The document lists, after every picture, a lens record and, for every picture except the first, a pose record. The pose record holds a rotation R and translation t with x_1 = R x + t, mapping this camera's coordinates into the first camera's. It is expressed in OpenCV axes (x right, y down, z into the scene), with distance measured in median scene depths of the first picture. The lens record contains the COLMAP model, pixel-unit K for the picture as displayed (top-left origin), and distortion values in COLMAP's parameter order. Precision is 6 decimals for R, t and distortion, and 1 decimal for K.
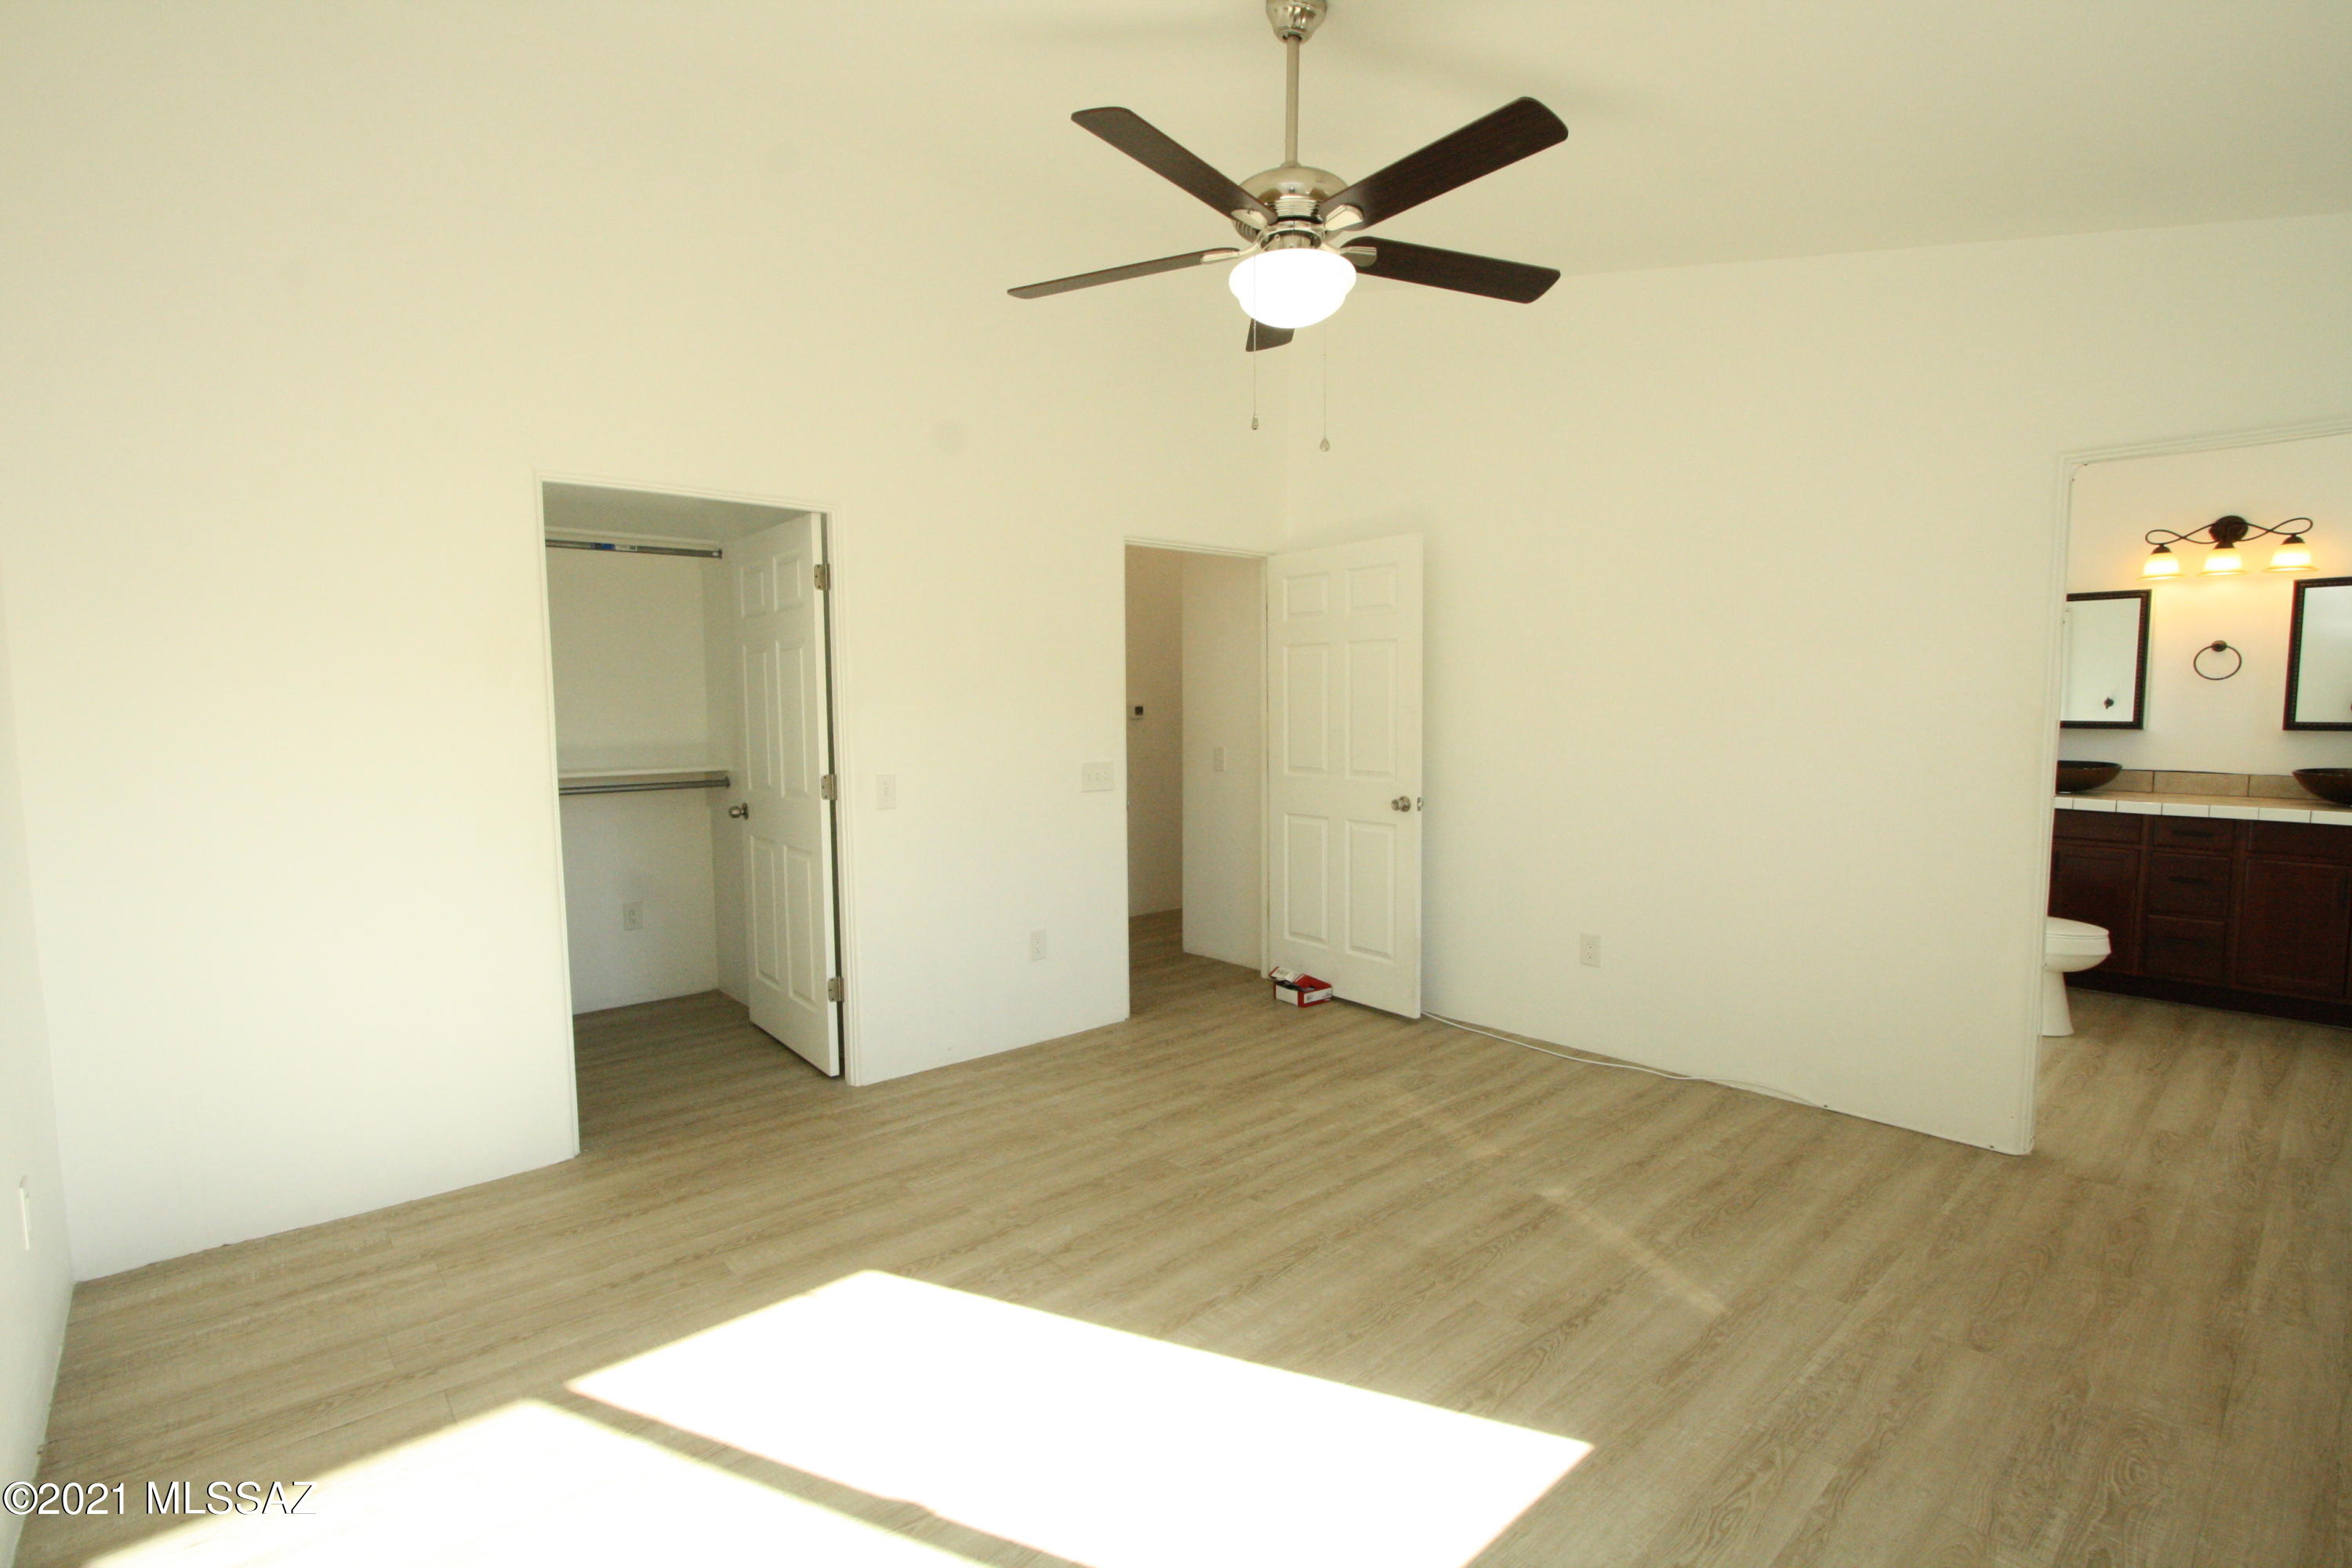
lens RADIAL K [[1096.6, 0, 1173.8], [0, 1096.6, 793.1], [0, 0, 1]] dist [-0.020745, 0.004872]
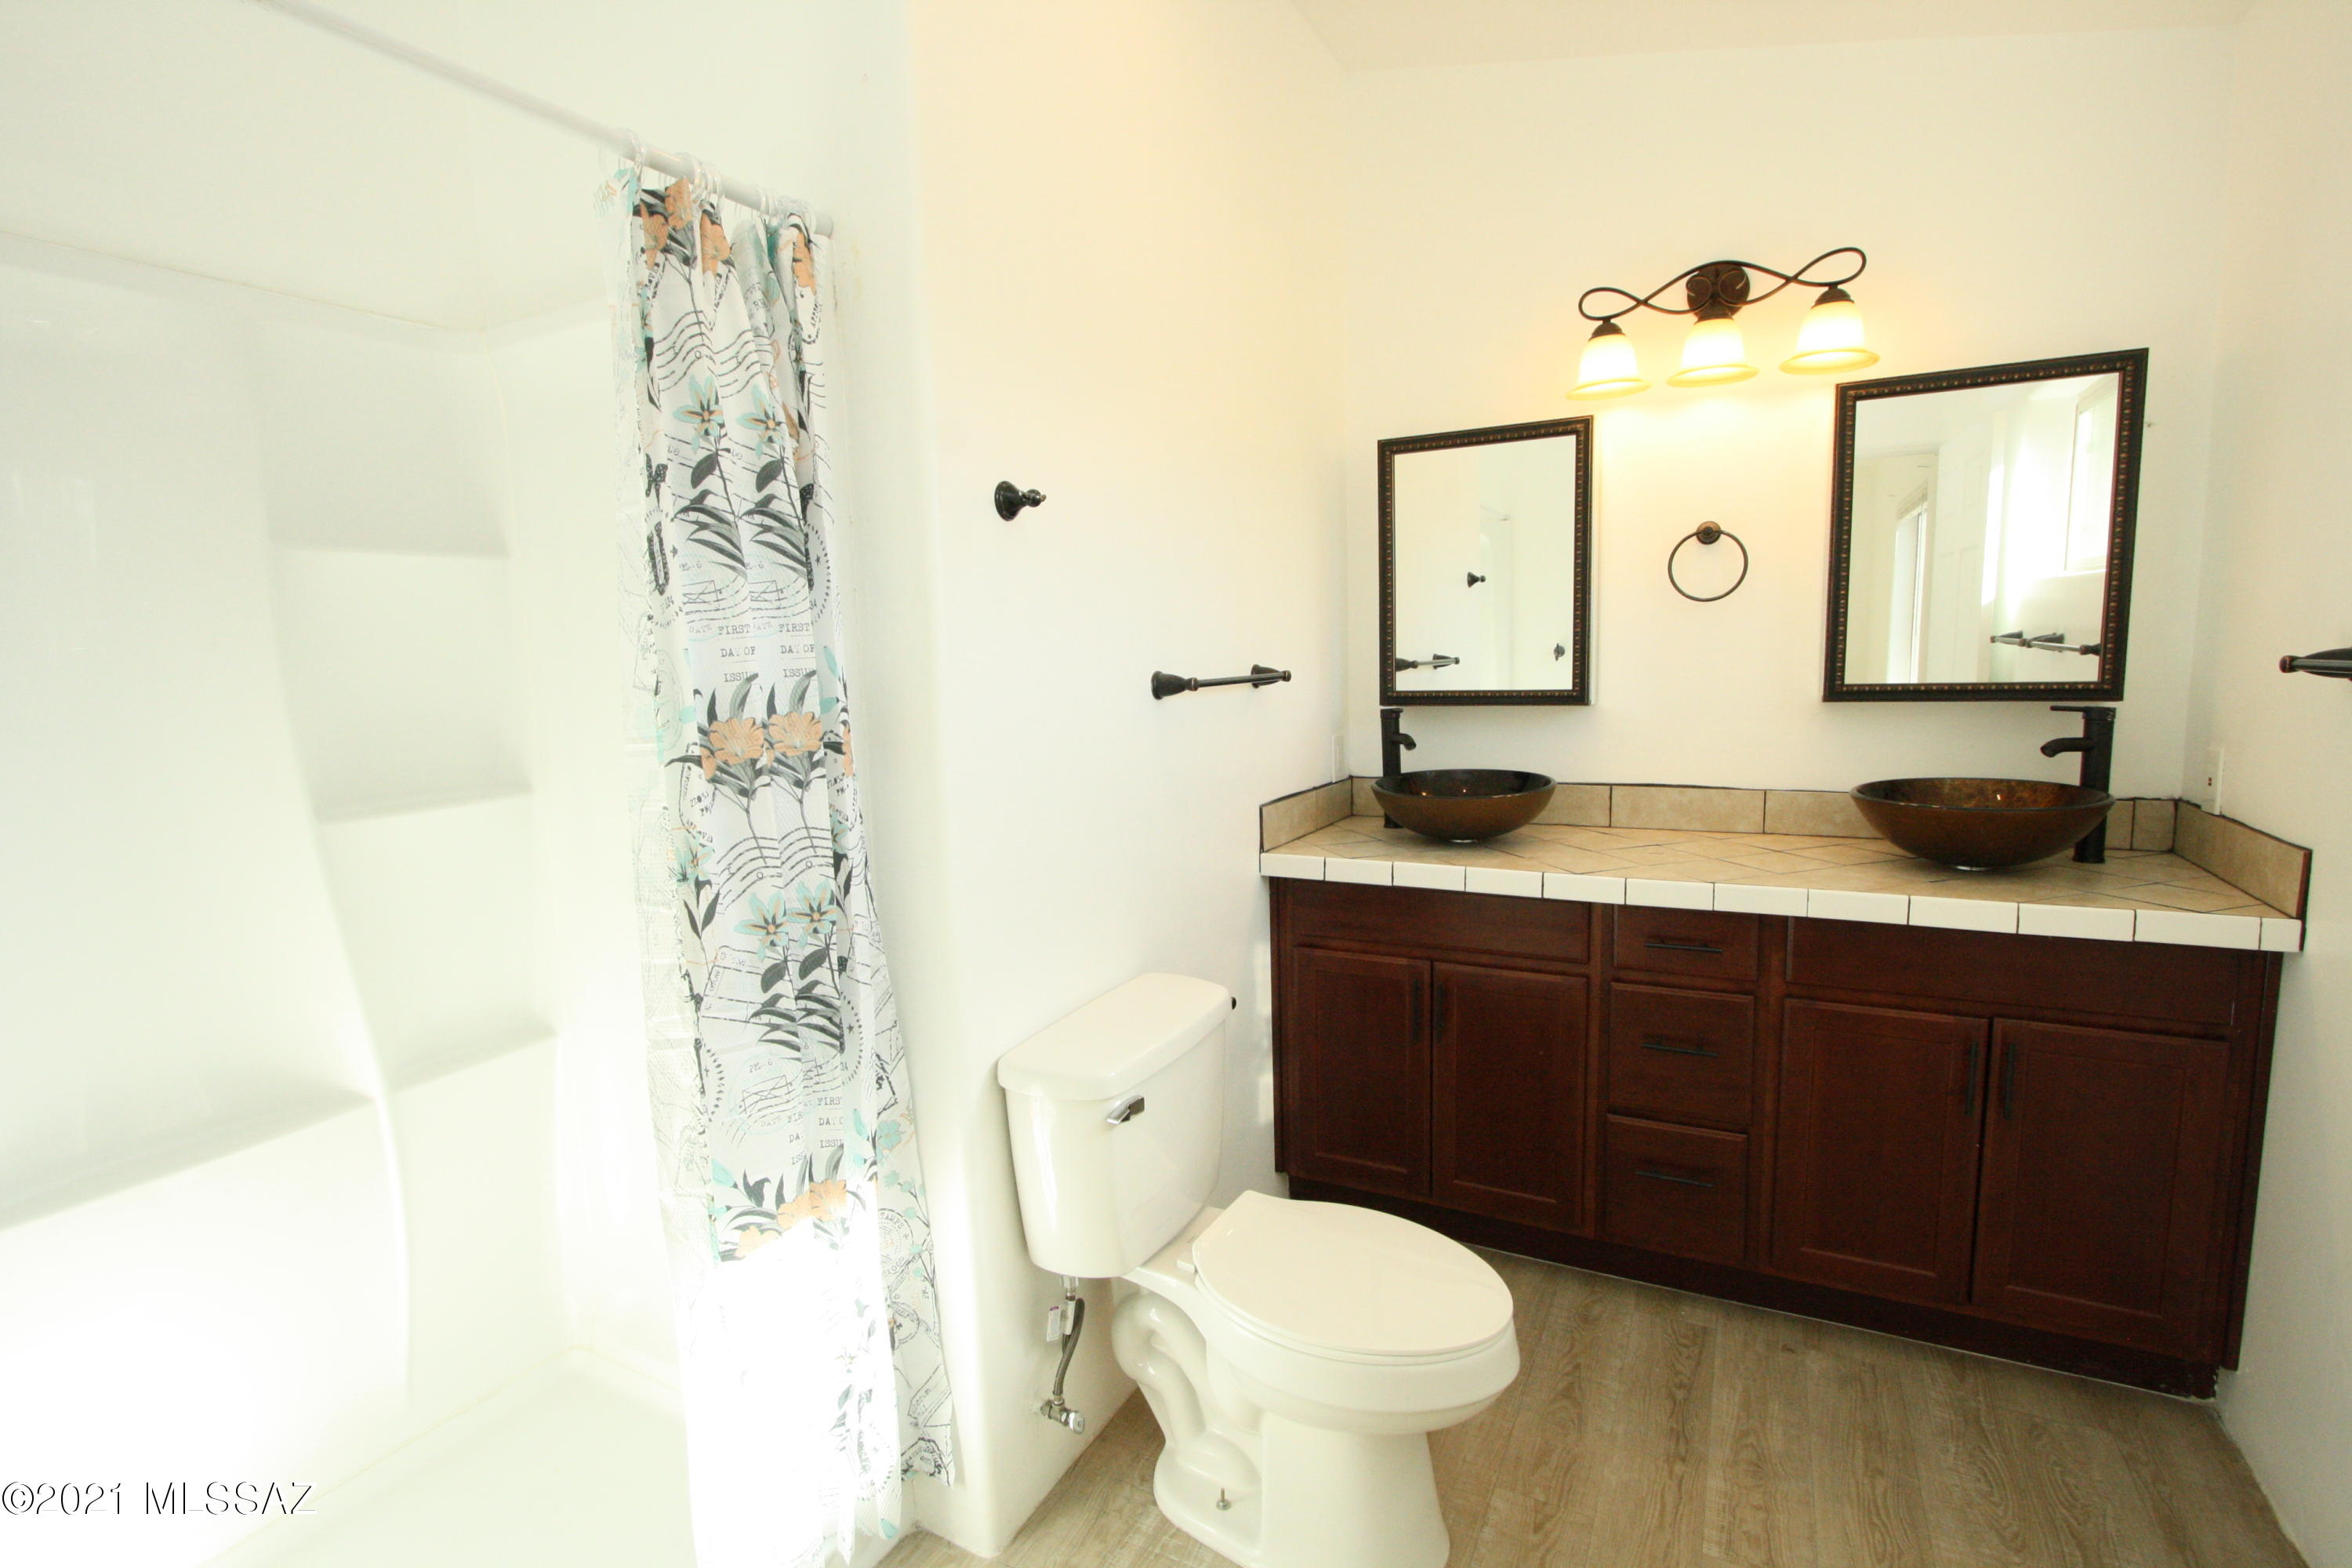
lens RADIAL K [[1096.6, 0, 1173.8], [0, 1096.6, 793.1], [0, 0, 1]] dist [-0.020745, 0.004872]
pose [[0.939669, -0.059105, 0.336941, 0.582903], [0.049219, 0.998072, 0.037817, -0.050041], [-0.338527, -0.018952, 0.940766, 0.632764]]
